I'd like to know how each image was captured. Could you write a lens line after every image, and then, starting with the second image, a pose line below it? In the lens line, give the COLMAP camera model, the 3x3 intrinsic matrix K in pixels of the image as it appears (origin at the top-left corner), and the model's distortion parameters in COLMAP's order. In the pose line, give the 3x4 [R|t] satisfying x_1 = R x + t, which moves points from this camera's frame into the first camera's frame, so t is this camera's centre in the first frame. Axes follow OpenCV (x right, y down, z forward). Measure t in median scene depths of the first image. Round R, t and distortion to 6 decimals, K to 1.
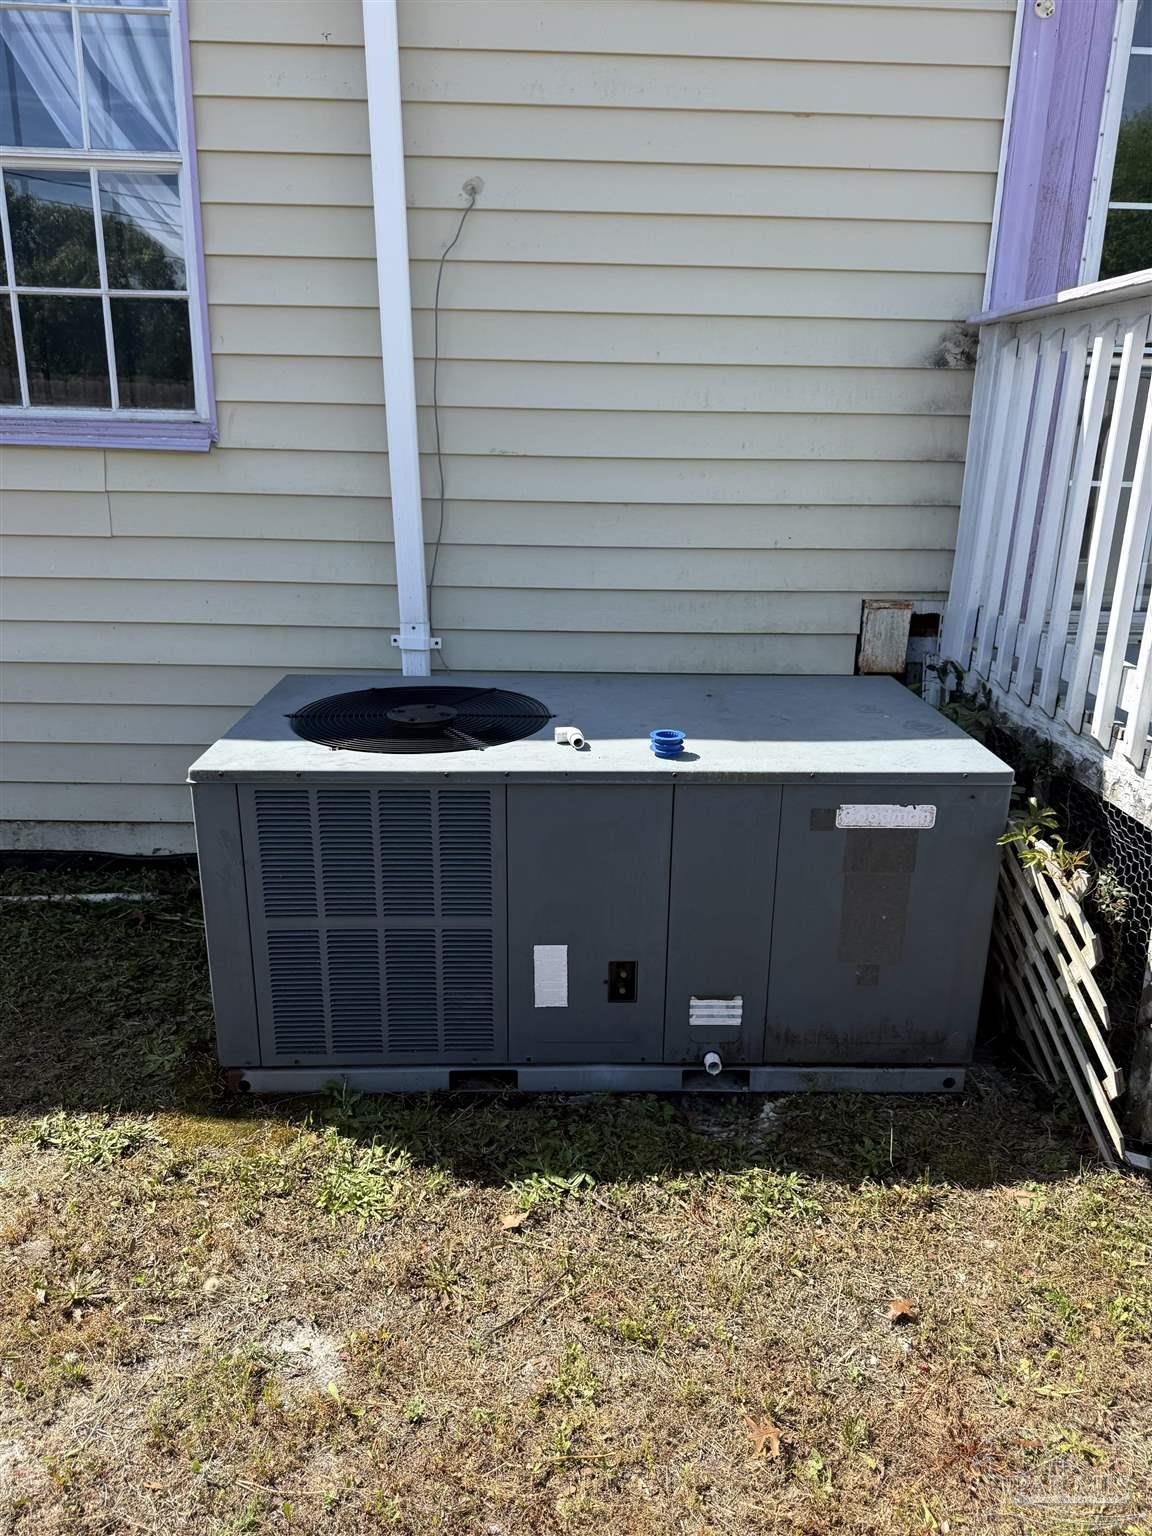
lens RADIAL K [[1123.2, 0, 572.1], [0, 1123.2, 779.3], [0, 0, 1]] dist [0.014468, -0.014403]
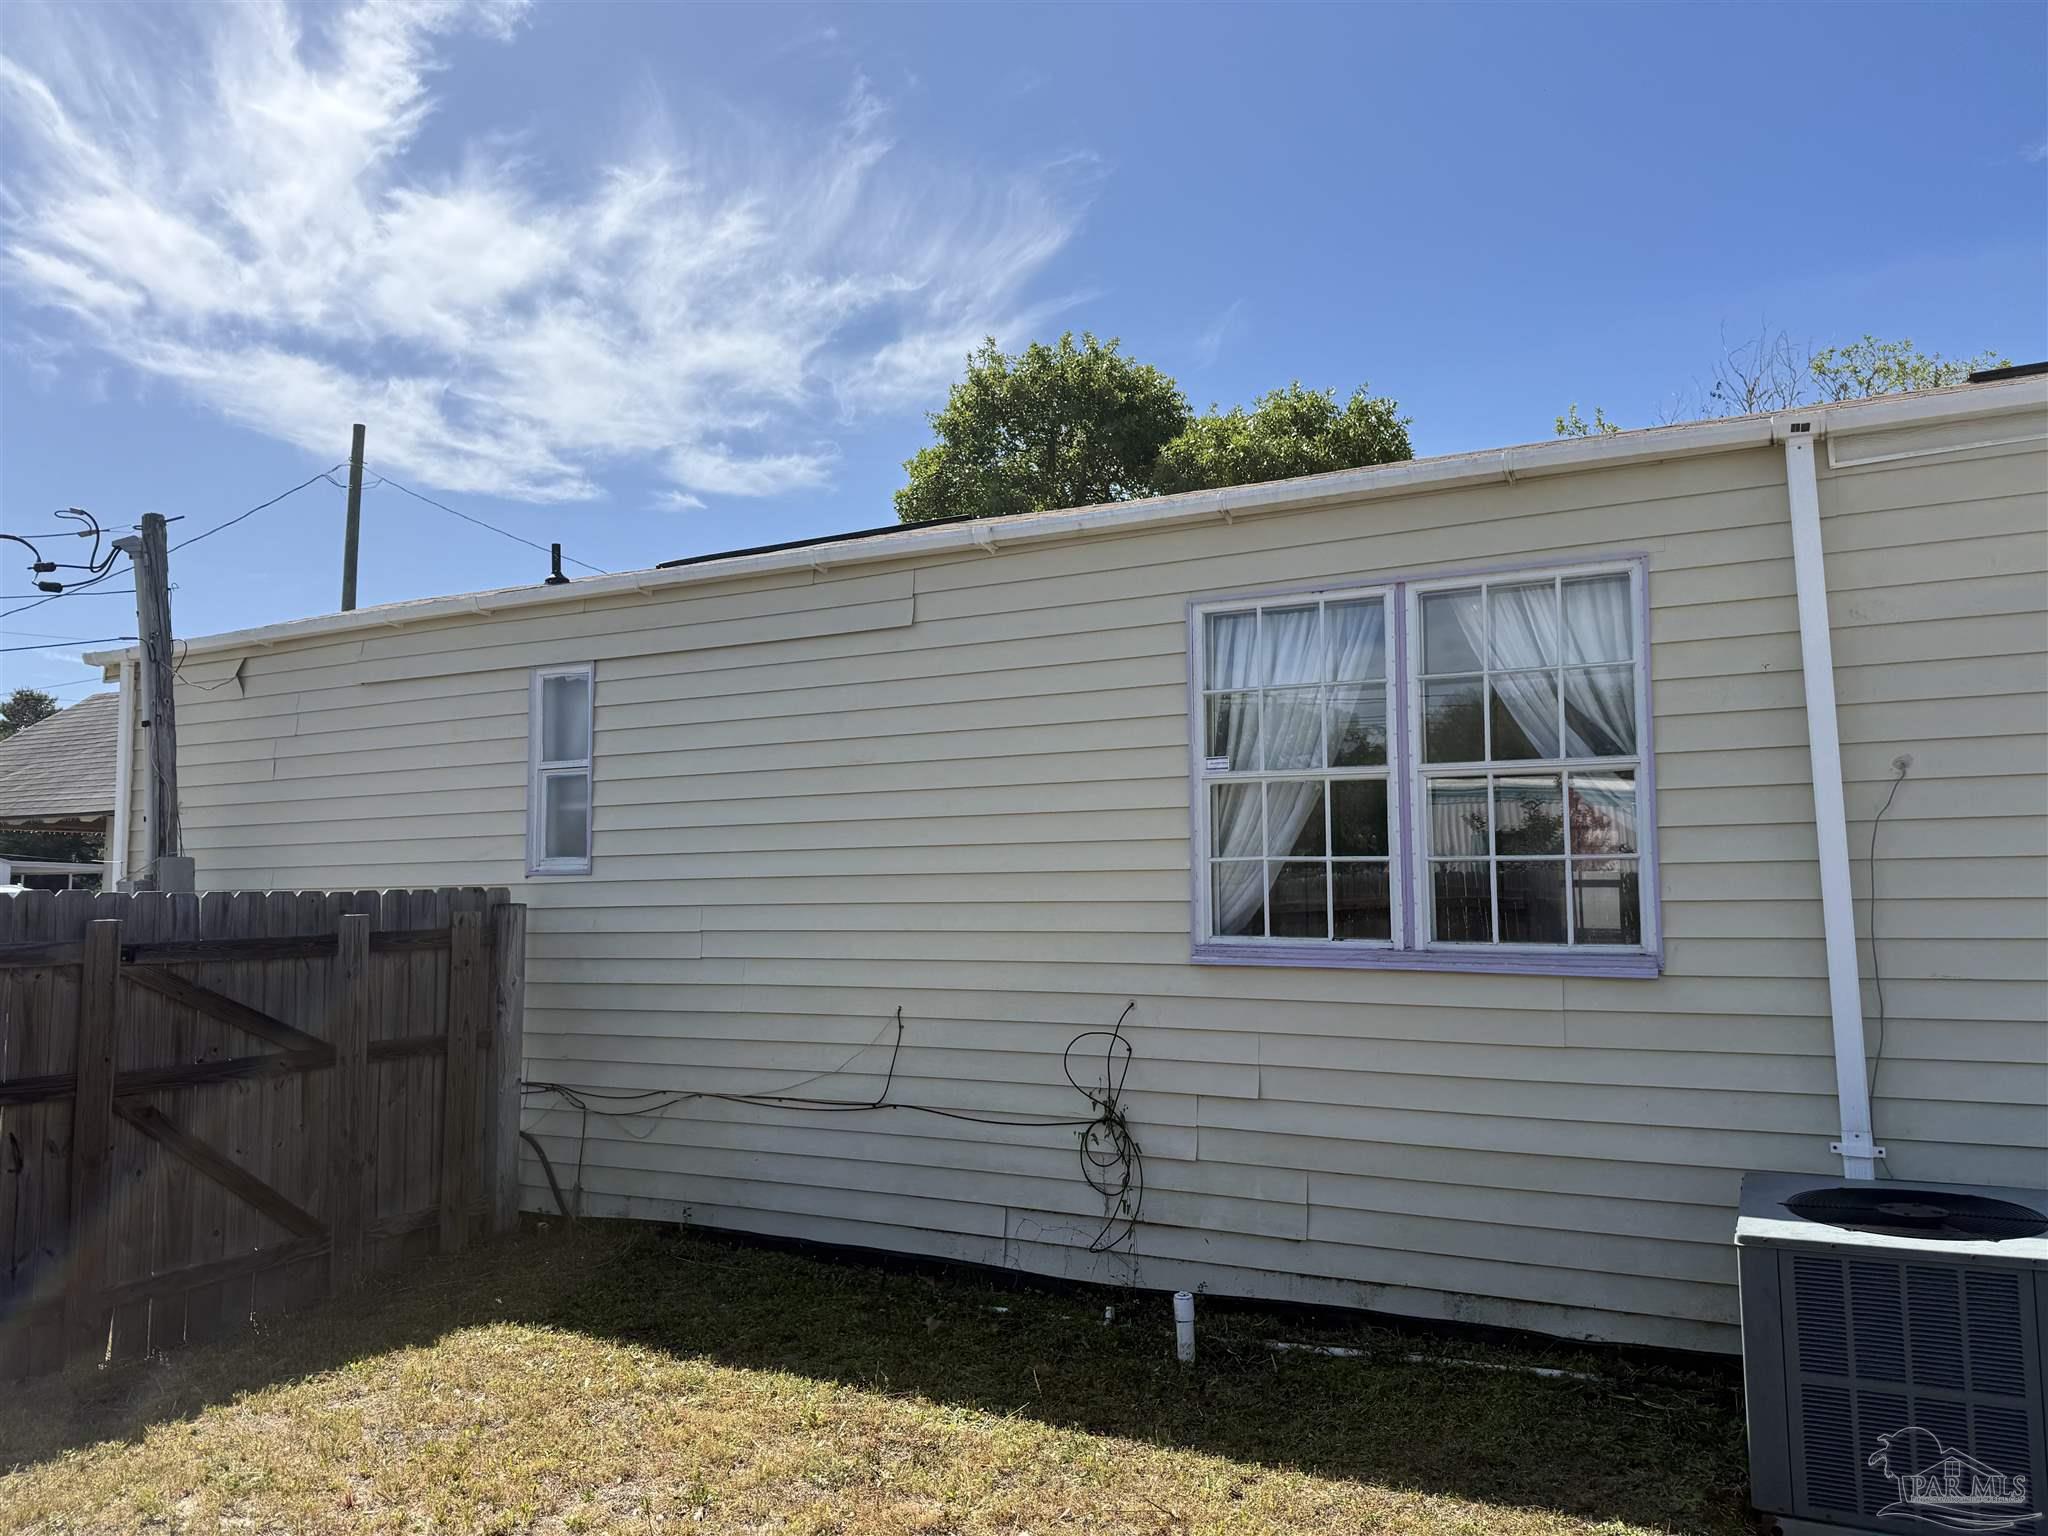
lens RADIAL K [[1497.6, 0, 990.5], [0, 1497.6, 786.5], [0, 0, 1]] dist [0.014468, -0.014403]
pose [[0.880755, -0.064971, -0.469094, -0.183735], [-0.111010, 0.934621, -0.337876, 0.135185], [0.460378, 0.349660, 0.815960, -0.694808]]
